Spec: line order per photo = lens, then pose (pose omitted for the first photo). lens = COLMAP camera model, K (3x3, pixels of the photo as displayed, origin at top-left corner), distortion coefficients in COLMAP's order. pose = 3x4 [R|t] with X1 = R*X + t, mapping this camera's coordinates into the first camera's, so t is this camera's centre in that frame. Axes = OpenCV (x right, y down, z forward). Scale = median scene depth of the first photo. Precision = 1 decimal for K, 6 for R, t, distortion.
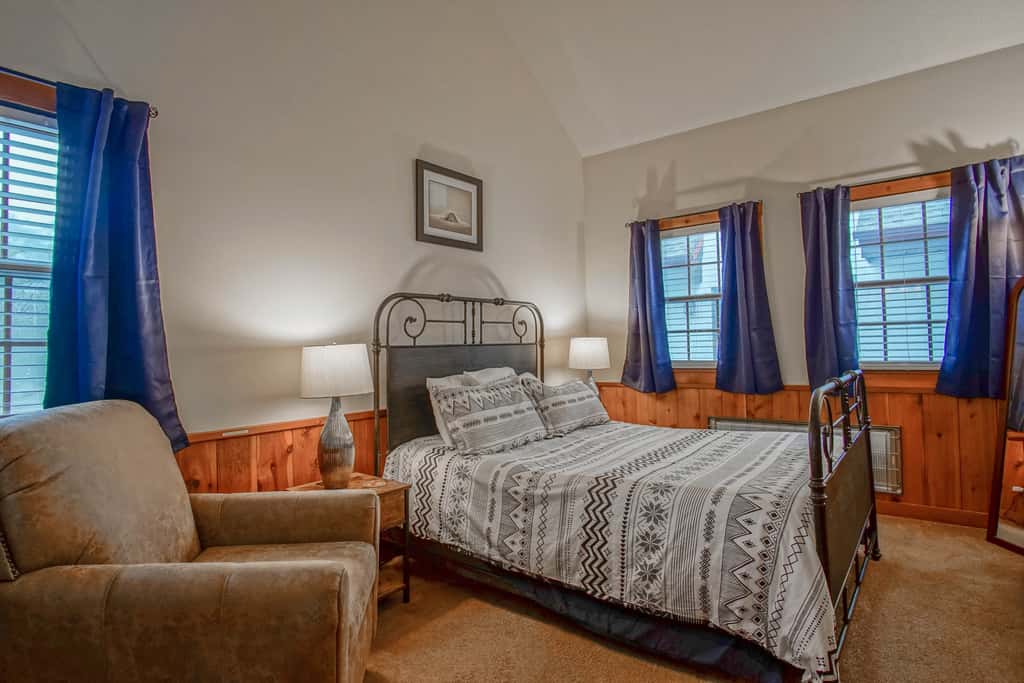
lens RADIAL K [[549.2, 0, 512.1], [0, 549.2, 346.8], [0, 0, 1]] dist [-0.036105, 0.011103]
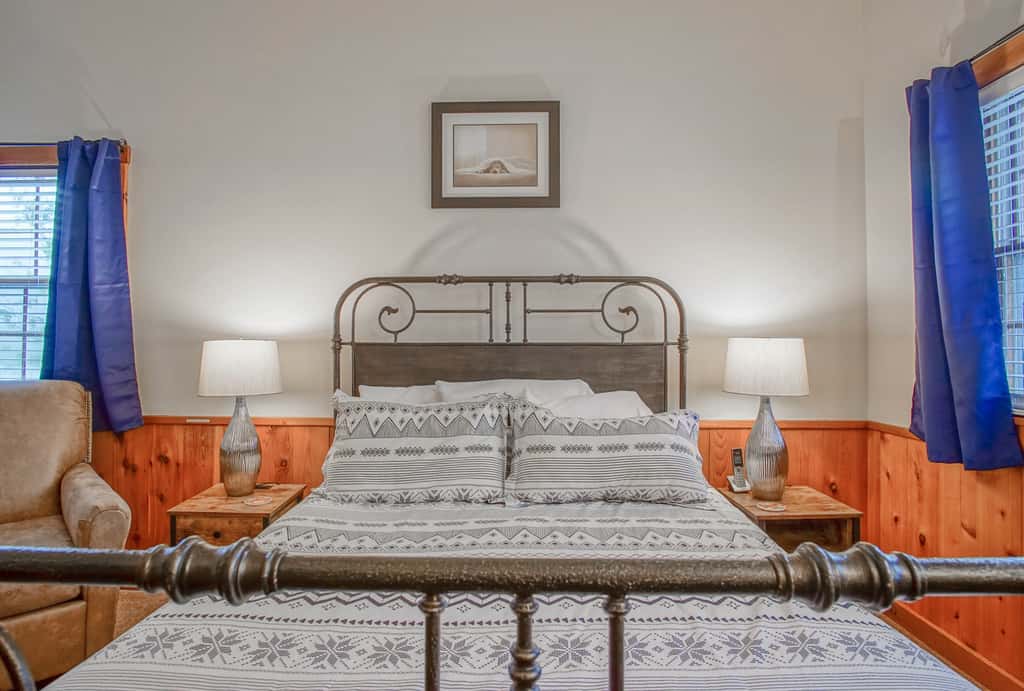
lens RADIAL K [[574.5, 0, 510.2], [0, 574.5, 336.7], [0, 0, 1]] dist [-0.018872, -0.000463]
pose [[0.591101, 0.022165, -0.806293, 0.548432], [-0.018359, 0.999733, 0.014024, -0.024100], [0.806388, 0.006513, 0.591351, 0.600488]]
